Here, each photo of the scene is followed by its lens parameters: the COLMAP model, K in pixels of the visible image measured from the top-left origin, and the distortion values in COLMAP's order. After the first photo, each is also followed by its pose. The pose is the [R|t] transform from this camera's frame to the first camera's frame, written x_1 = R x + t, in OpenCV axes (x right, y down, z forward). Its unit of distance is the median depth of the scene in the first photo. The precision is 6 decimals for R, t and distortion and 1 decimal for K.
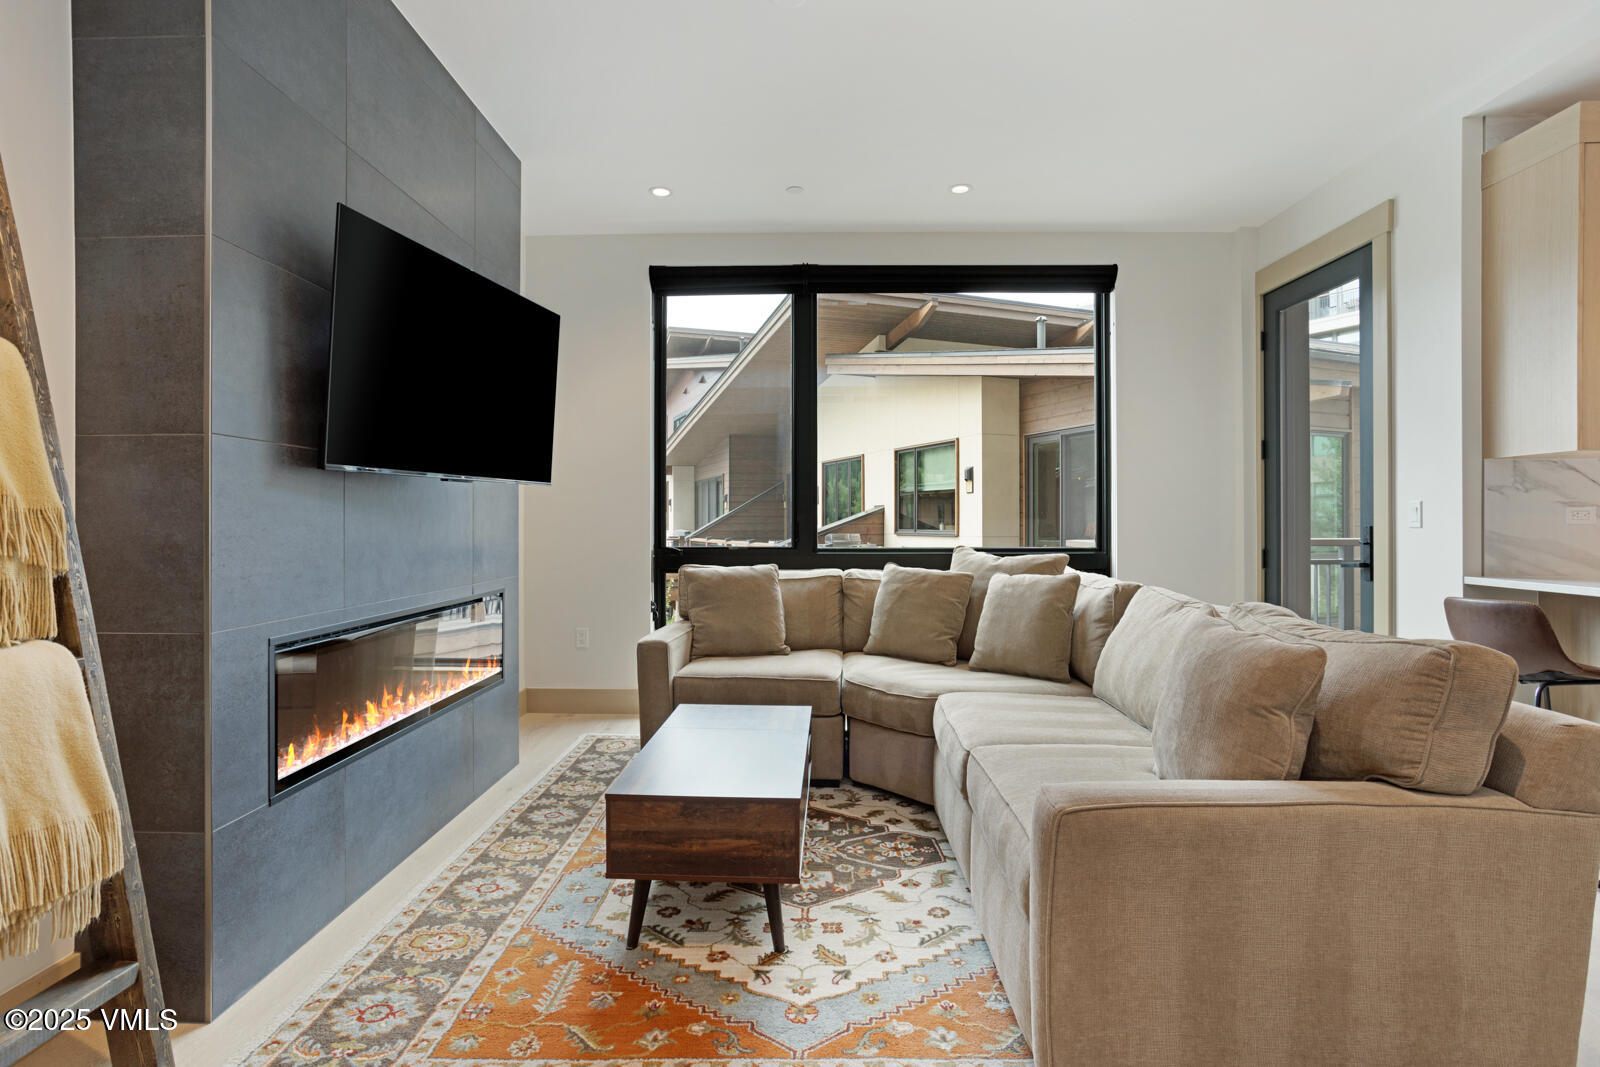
lens RADIAL K [[805.3, 0, 766.7], [0, 805.3, 520.4], [0, 0, 1]] dist [-0.046312, 0.029483]
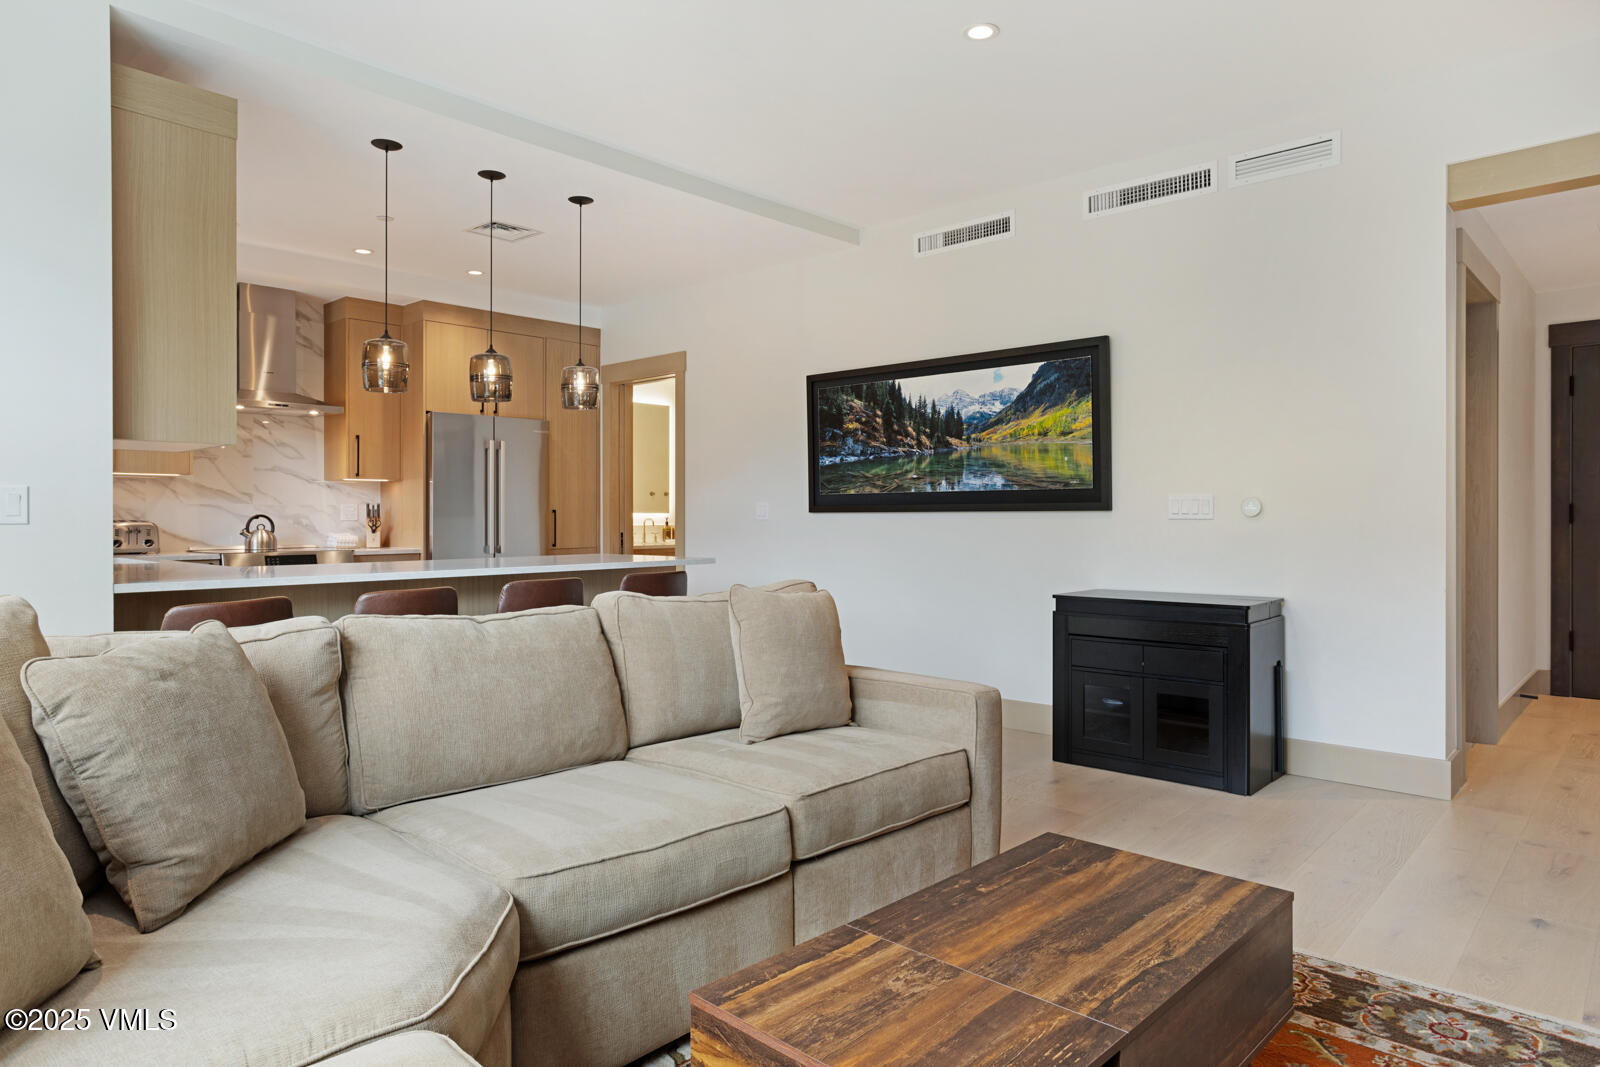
lens RADIAL K [[964.7, 0, 800.0], [0, 964.7, 533.5], [0, 0, 1]] dist [-0.018174, -0.000089]
pose [[-0.746163, -0.009562, 0.665694, -0.278628], [0.000427, 0.999890, 0.014840, 0.005176], [-0.665763, 0.011358, -0.746077, 1.248546]]
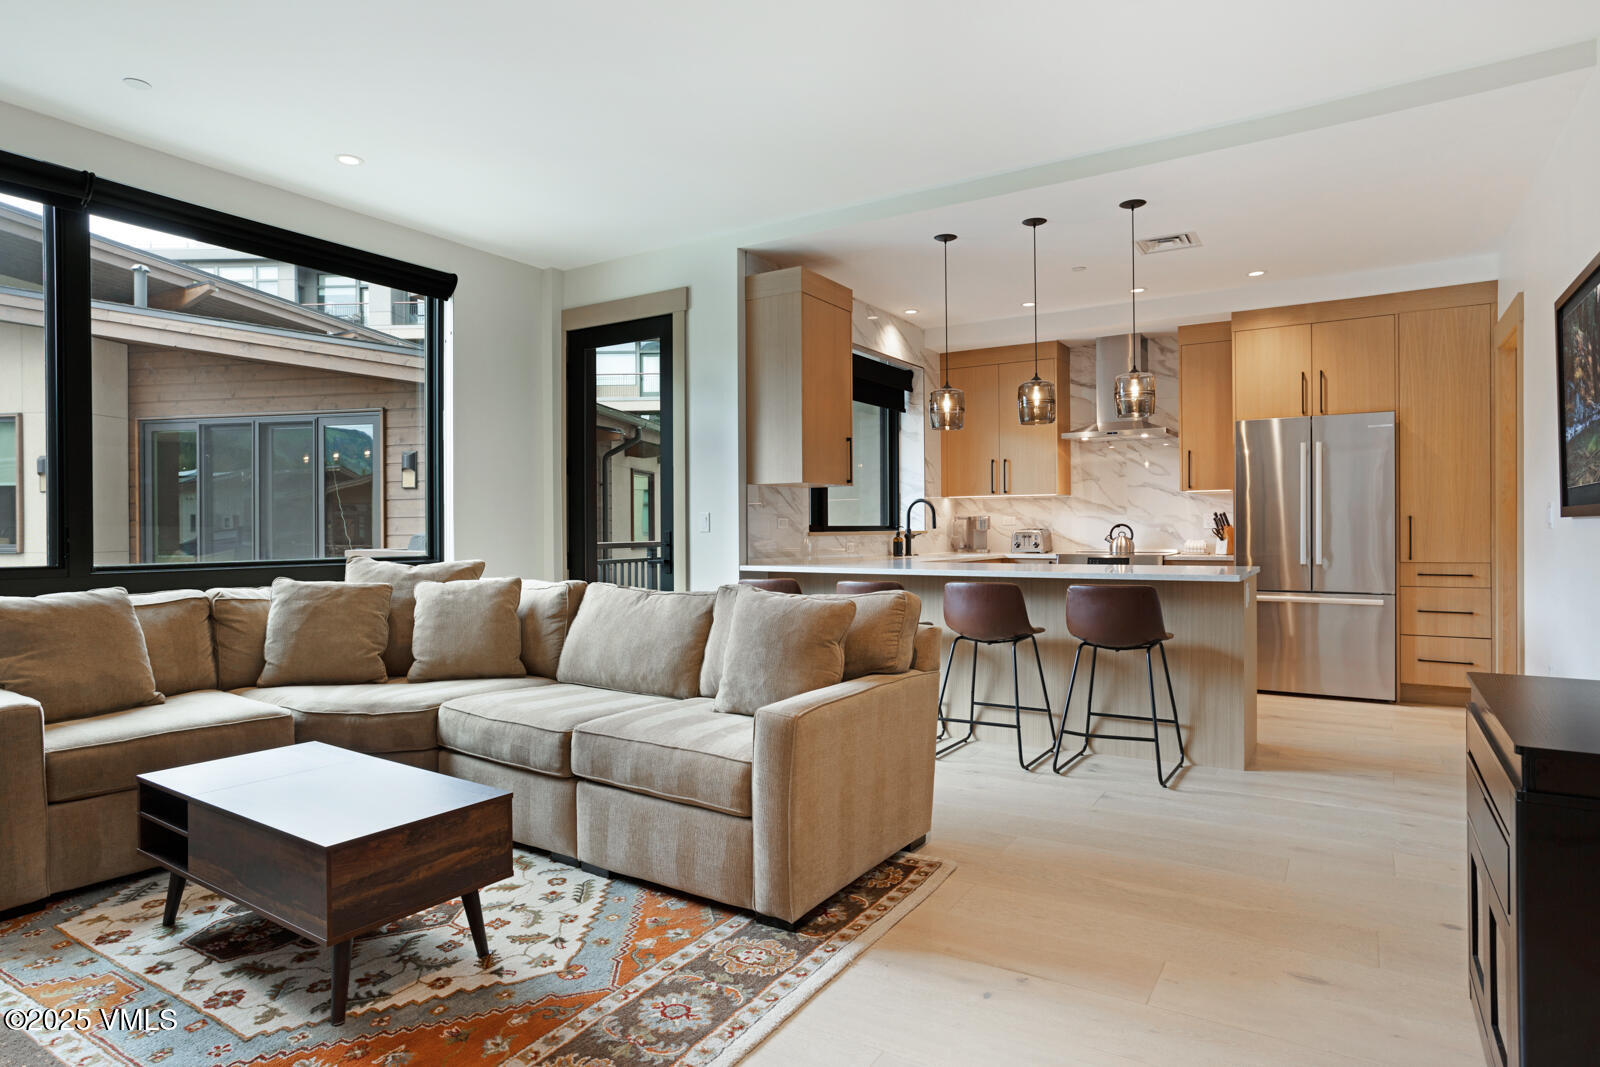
lens RADIAL K [[914.2, 0, 800.0], [0, 914.2, 533.5], [0, 0, 1]] dist [-0.049194, 0.055278]
pose [[0.514281, -0.006525, 0.857597, -0.484644], [0.003669, 0.999979, 0.005408, 0.003945], [-0.857614, 0.000365, 0.514294, 0.047444]]
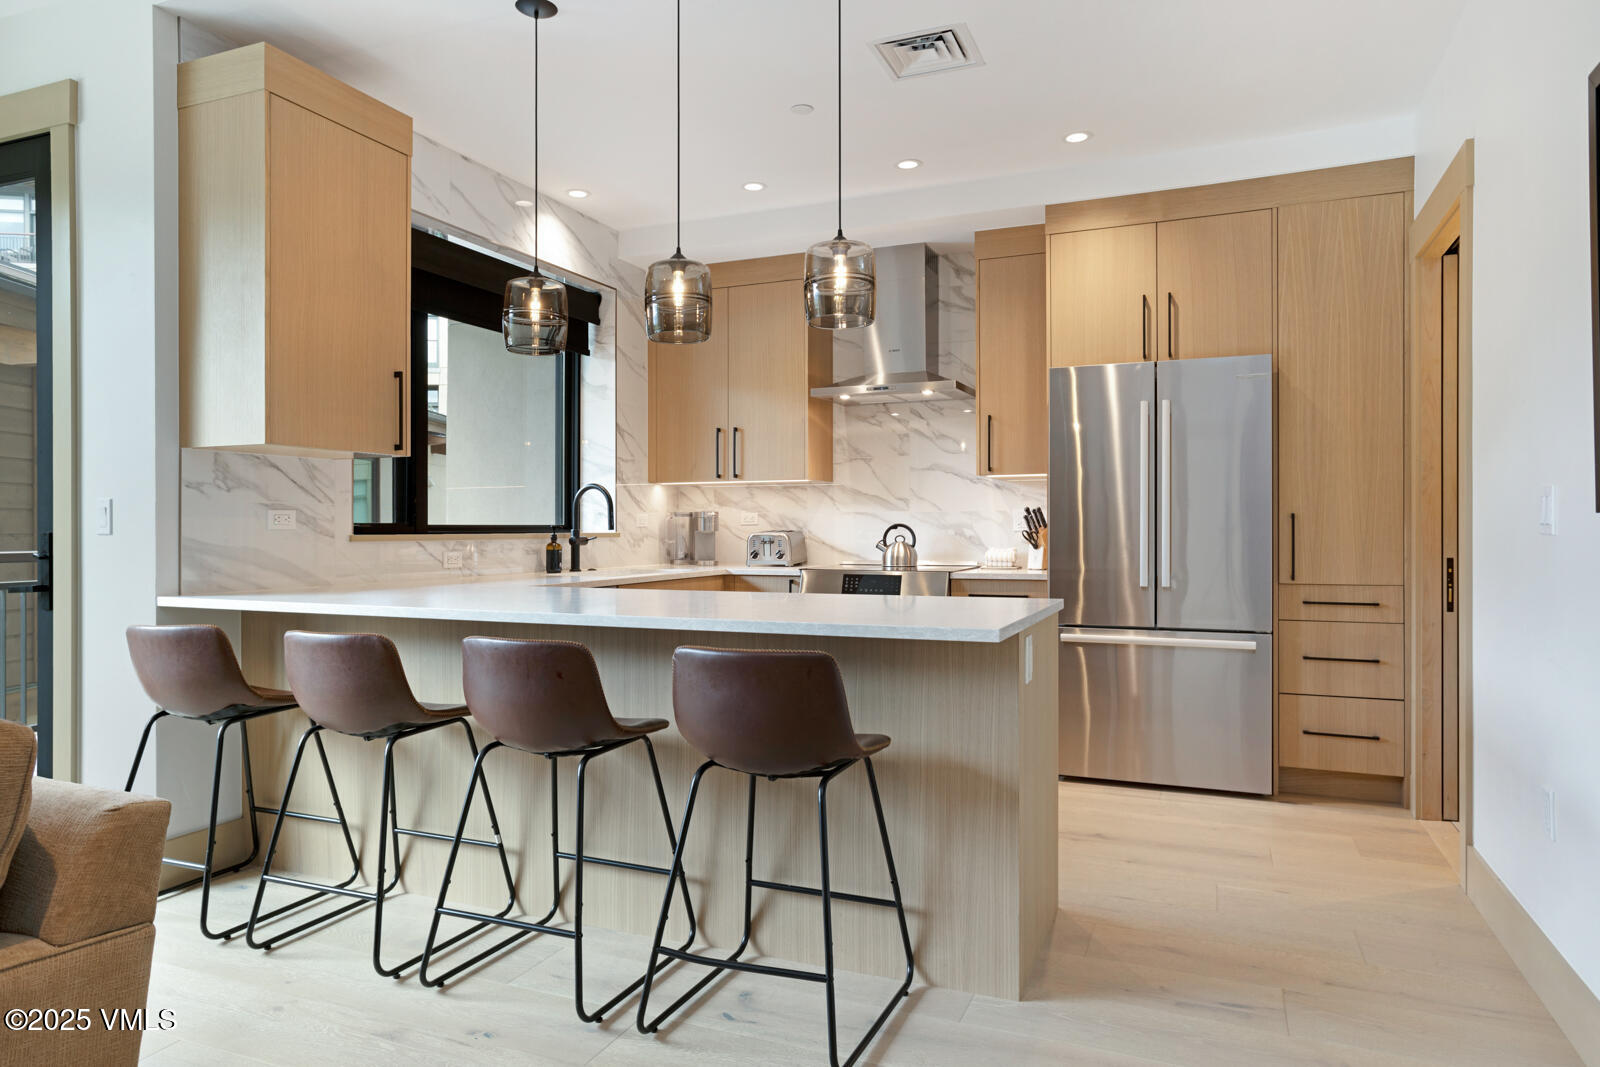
lens RADIAL K [[1025.4, 0, 800.0], [0, 1025.4, 533.5], [0, 0, 1]] dist [-0.016876, 0.000722]
pose [[0.365849, -0.004402, 0.930664, 0.174469], [-0.000592, 0.999988, 0.004963, 0.003101], [-0.930674, -0.002367, 0.365842, 0.043839]]
